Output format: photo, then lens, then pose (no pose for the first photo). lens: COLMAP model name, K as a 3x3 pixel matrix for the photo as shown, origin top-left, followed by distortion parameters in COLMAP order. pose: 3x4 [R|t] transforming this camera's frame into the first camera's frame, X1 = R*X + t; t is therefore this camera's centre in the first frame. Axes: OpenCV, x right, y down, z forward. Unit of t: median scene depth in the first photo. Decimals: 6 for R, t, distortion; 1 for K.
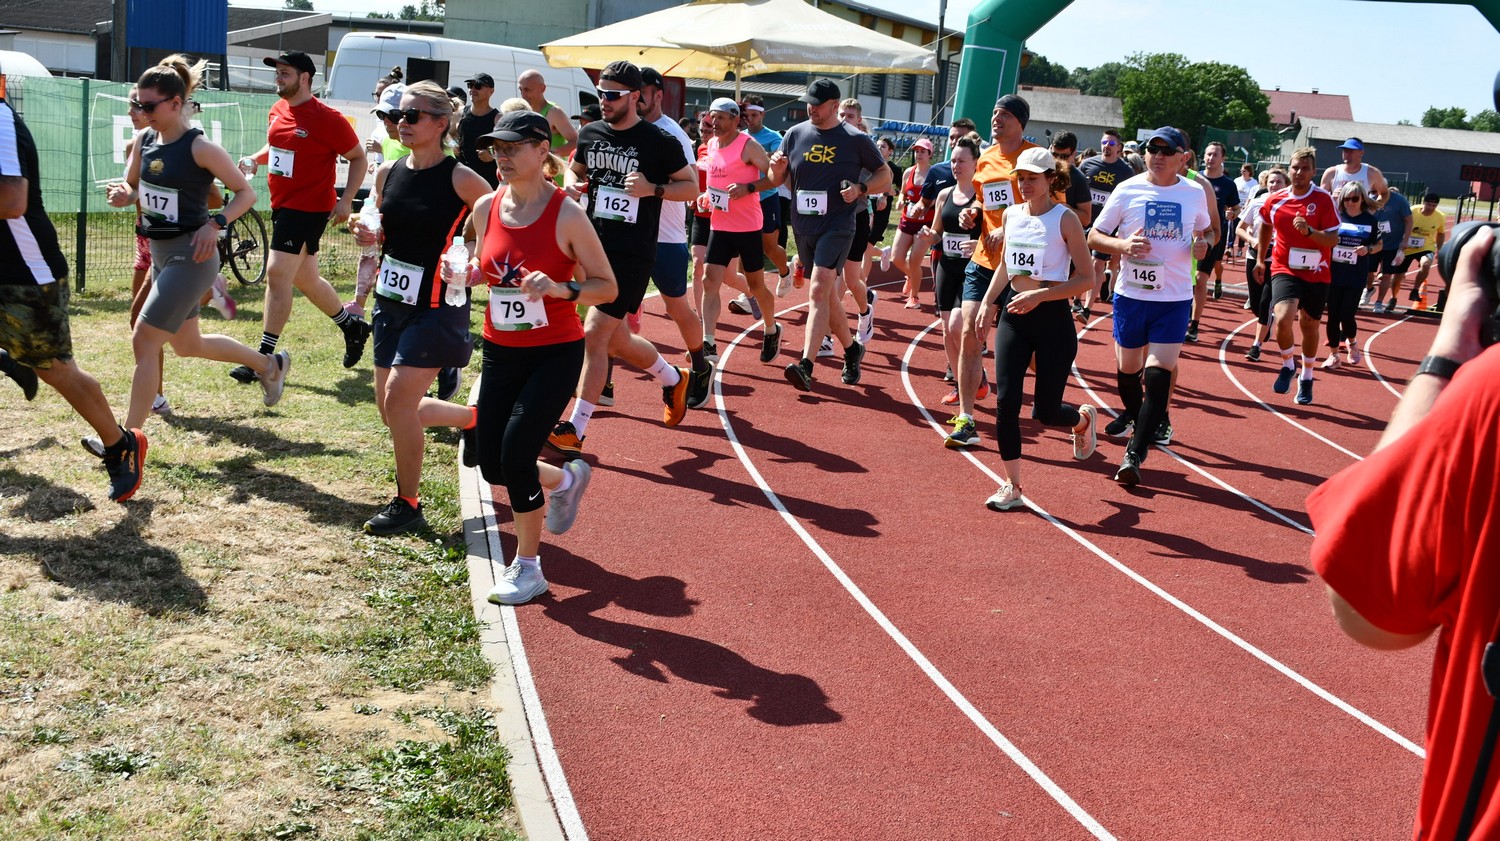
lens RADIAL K [[1822.7, 0, 745.8], [0, 1822.7, 407.9], [0, 0, 1]] dist [0.001460, 0.003108]
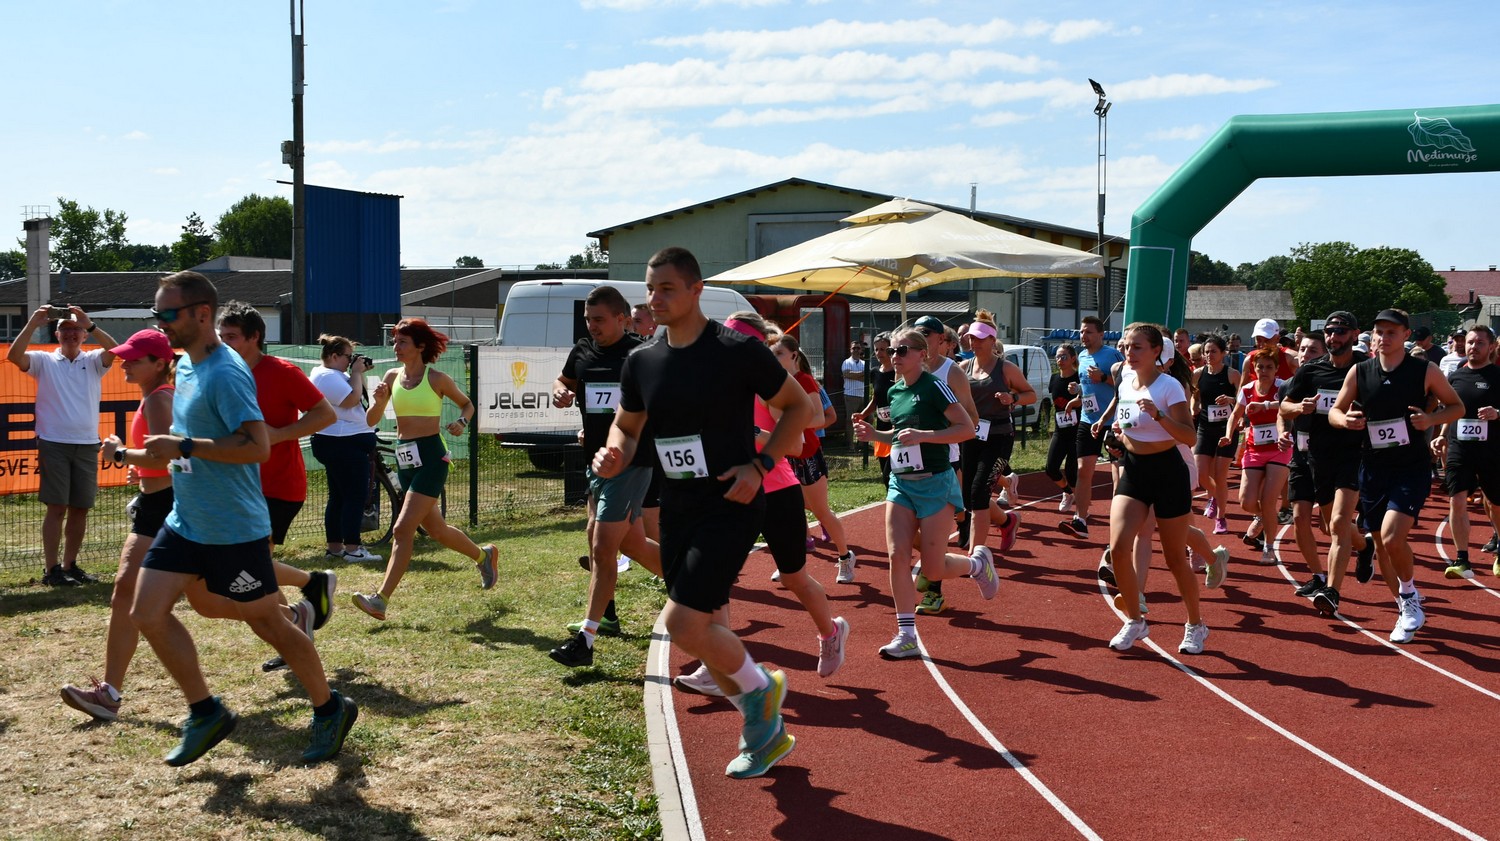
lens RADIAL K [[1823.6, 0, 743.0], [0, 1823.6, 439.5], [0, 0, 1]] dist [0.002050, 0.010925]
pose [[0.993145, -0.069054, -0.094306, -0.008497], [0.058672, 0.992337, -0.108746, -0.001921], [0.101093, 0.102467, 0.989586, 0.057976]]
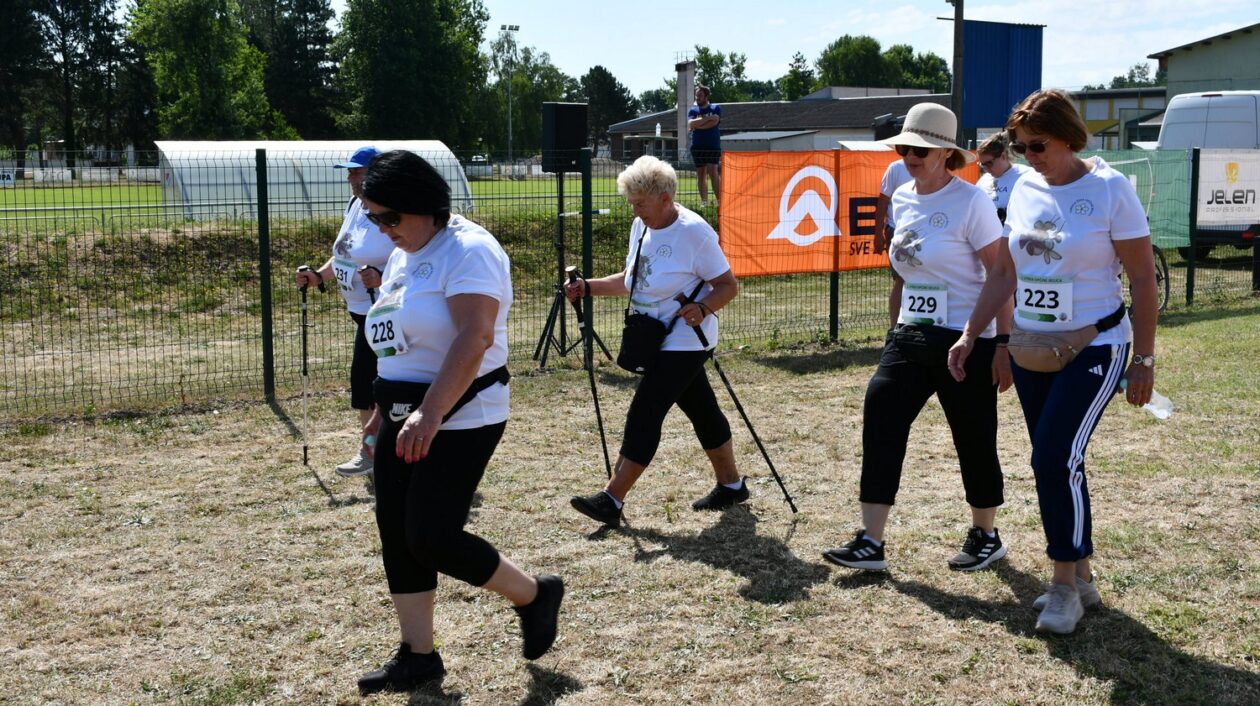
lens RADIAL K [[1525.9, 0, 623.6], [0, 1525.9, 371.2], [0, 0, 1]] dist [-0.006055, 0.042255]
pose [[0.881267, -0.023055, -0.472056, -0.275335], [0.006707, 0.999319, -0.036285, 0.008654], [0.472571, 0.028810, 0.880822, -0.053375]]
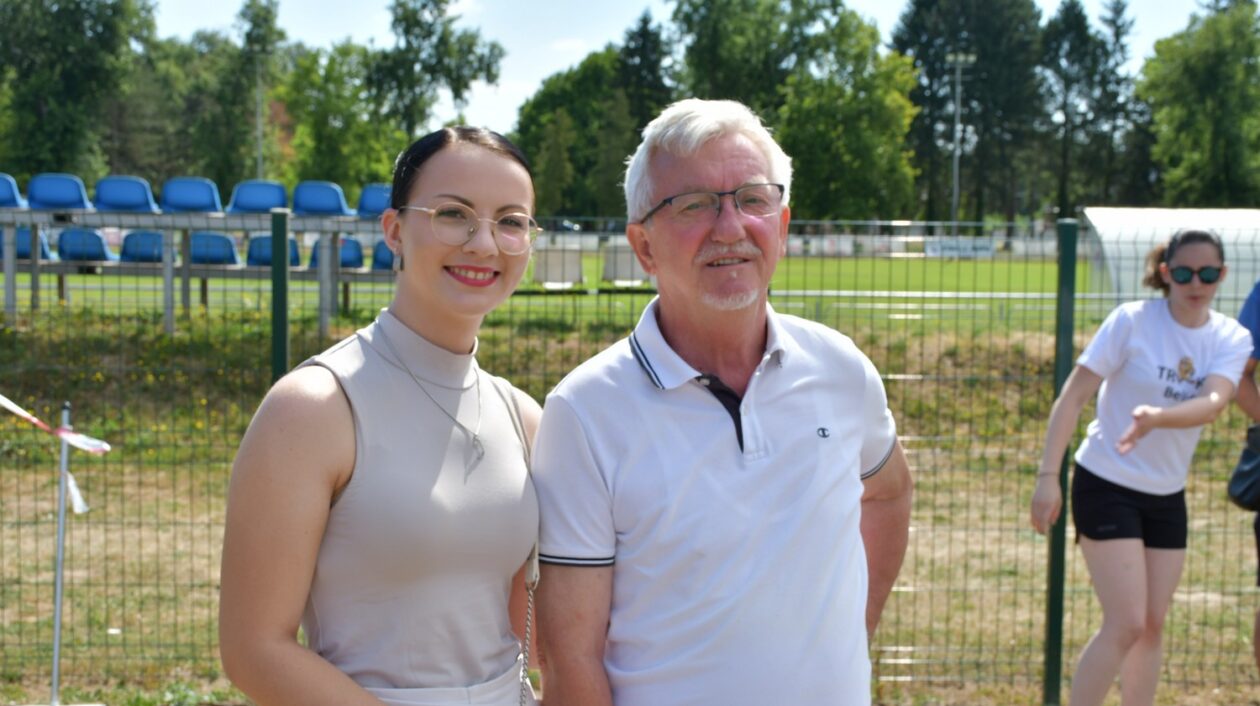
lens RADIAL K [[1715.9, 0, 634.1], [0, 1715.9, 313.4], [0, 0, 1]] dist [0.013293, 0.030266]
pose [[0.464841, -0.030509, -0.884868, -0.631604], [-0.112572, 0.989259, -0.093245, -0.120440], [0.878208, 0.142956, 0.456414, 0.528281]]
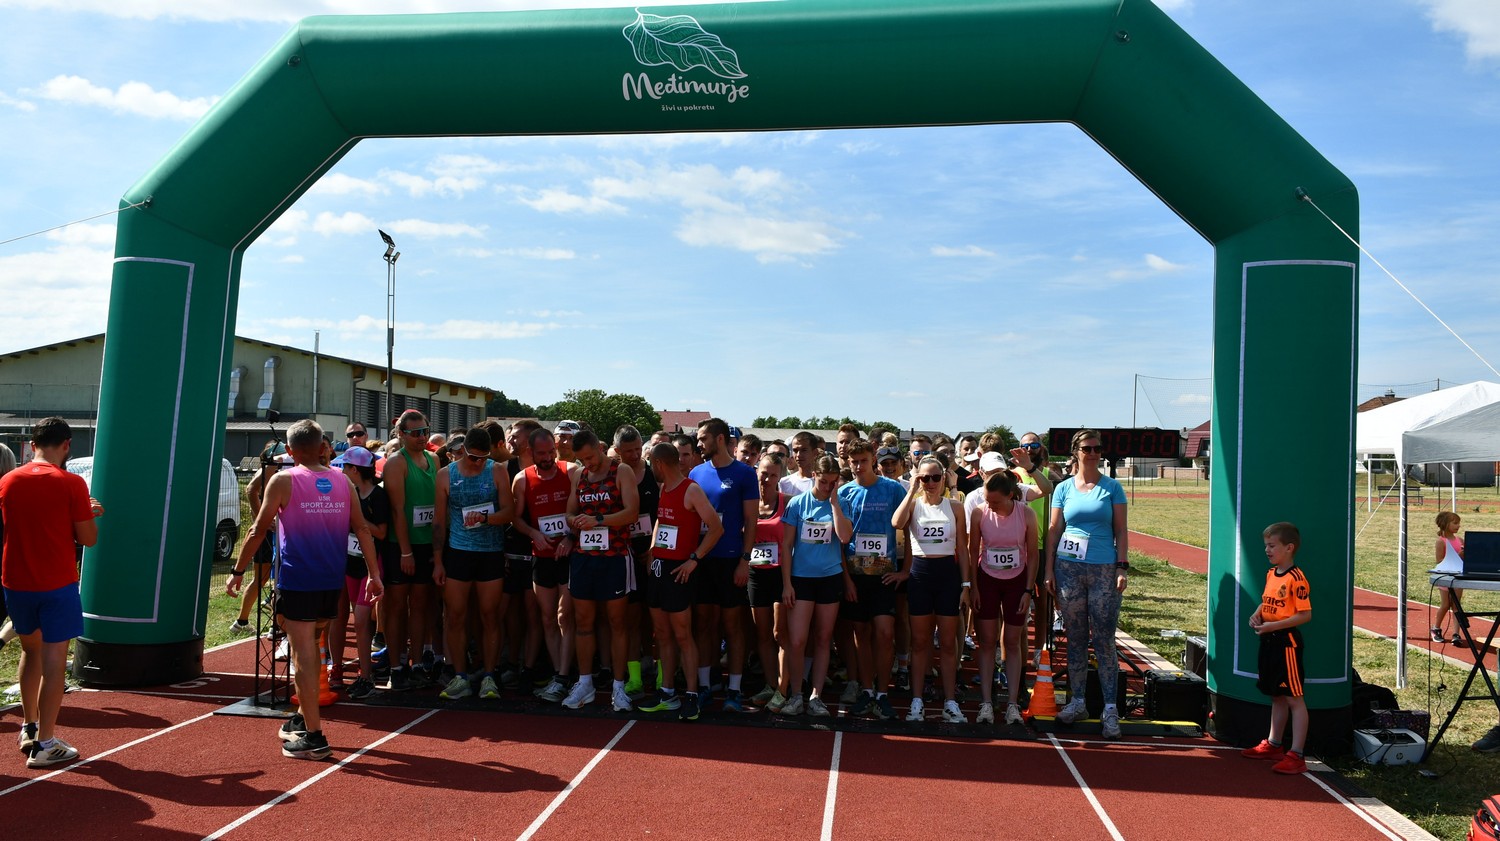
lens RADIAL K [[1126.8, 0, 745.7], [0, 1126.8, 426.4], [0, 0, 1]] dist [-0.035257, -0.002989]
pose [[0.936408, -0.060813, 0.345605, 0.670130], [0.118209, 0.981973, -0.147495, -0.339857], [-0.330405, 0.178969, 0.926716, 2.568603]]
